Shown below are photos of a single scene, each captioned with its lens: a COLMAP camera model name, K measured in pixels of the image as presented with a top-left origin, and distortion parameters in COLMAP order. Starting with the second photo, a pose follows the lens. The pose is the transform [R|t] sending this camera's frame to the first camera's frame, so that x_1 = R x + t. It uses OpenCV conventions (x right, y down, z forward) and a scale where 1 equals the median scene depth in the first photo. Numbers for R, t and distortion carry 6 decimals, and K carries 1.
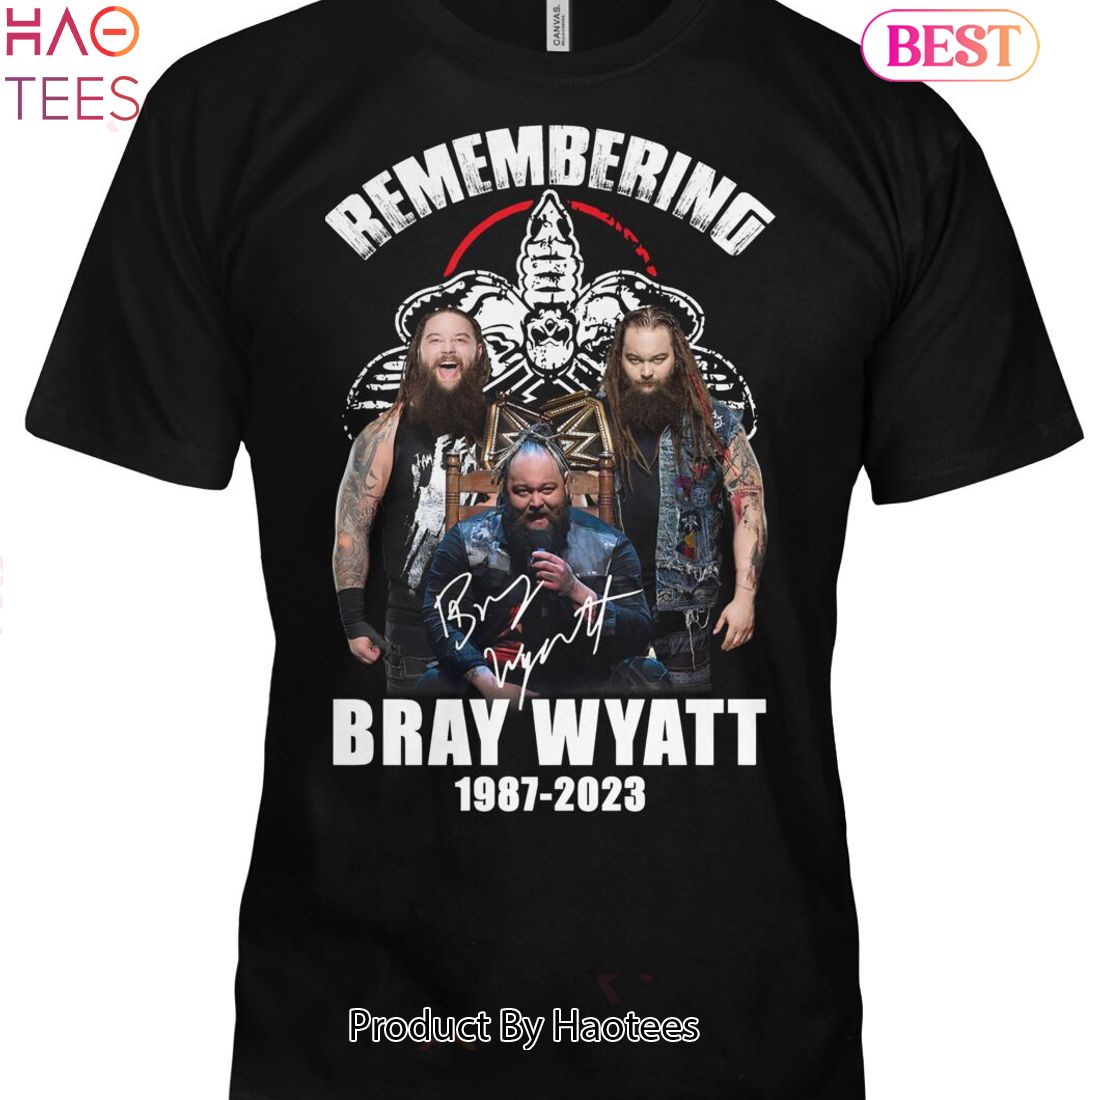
lens RADIAL K [[2356.7, 0, 550.1], [0, 2356.7, 549.7], [0, 0, 1]] dist [-0.013932, 0.000000]
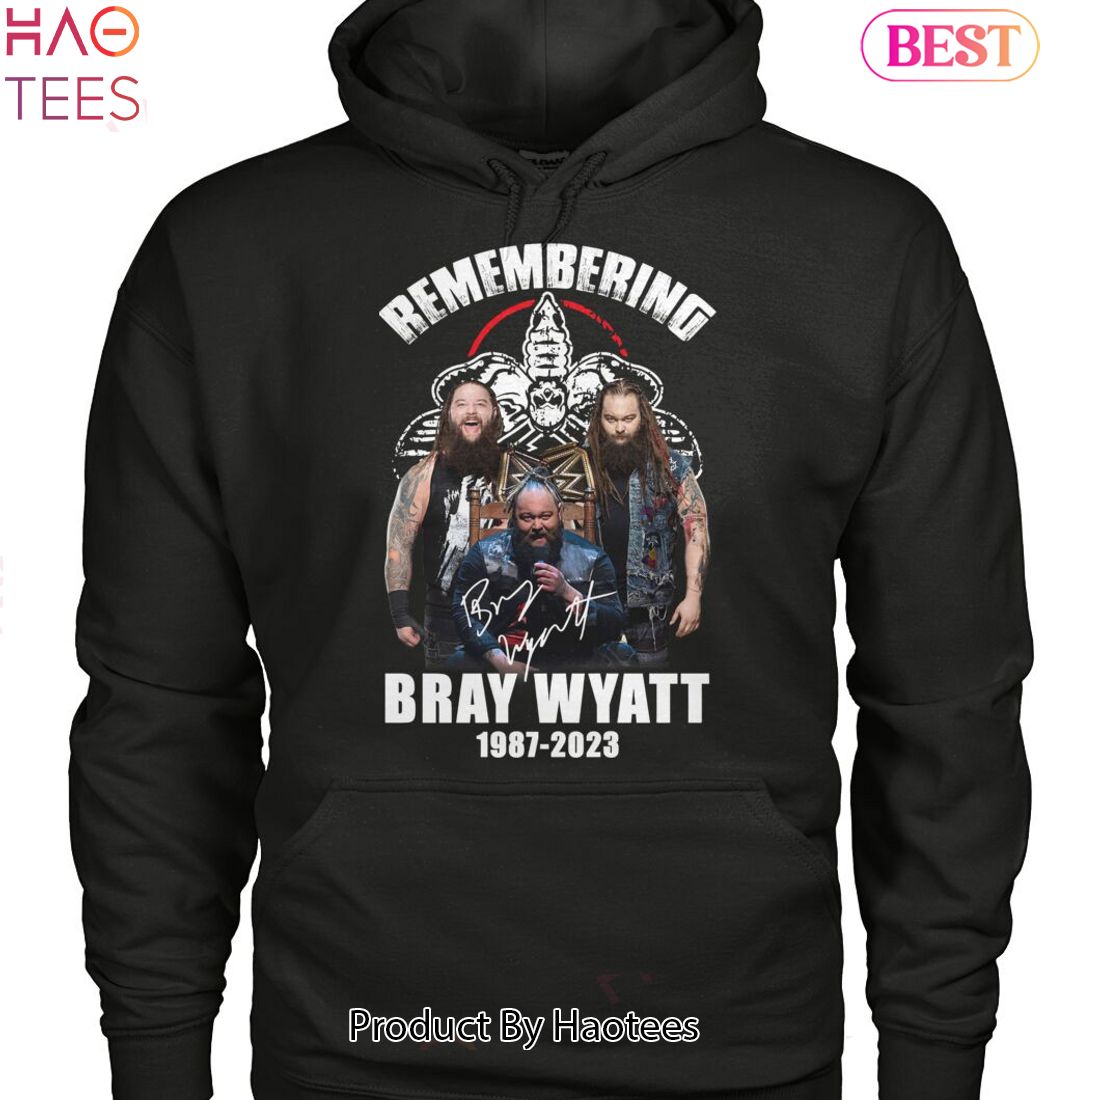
lens RADIAL K [[2356.7, 0, 549.8], [0, 2356.7, 550.3], [0, 0, 1]] dist [-0.013932, 0.000000]
pose [[1.000000, 0.000019, -0.000157, 0.001417], [-0.000019, 1.000000, 0.000259, -0.006635], [0.000157, -0.000259, 1.000000, -0.334989]]
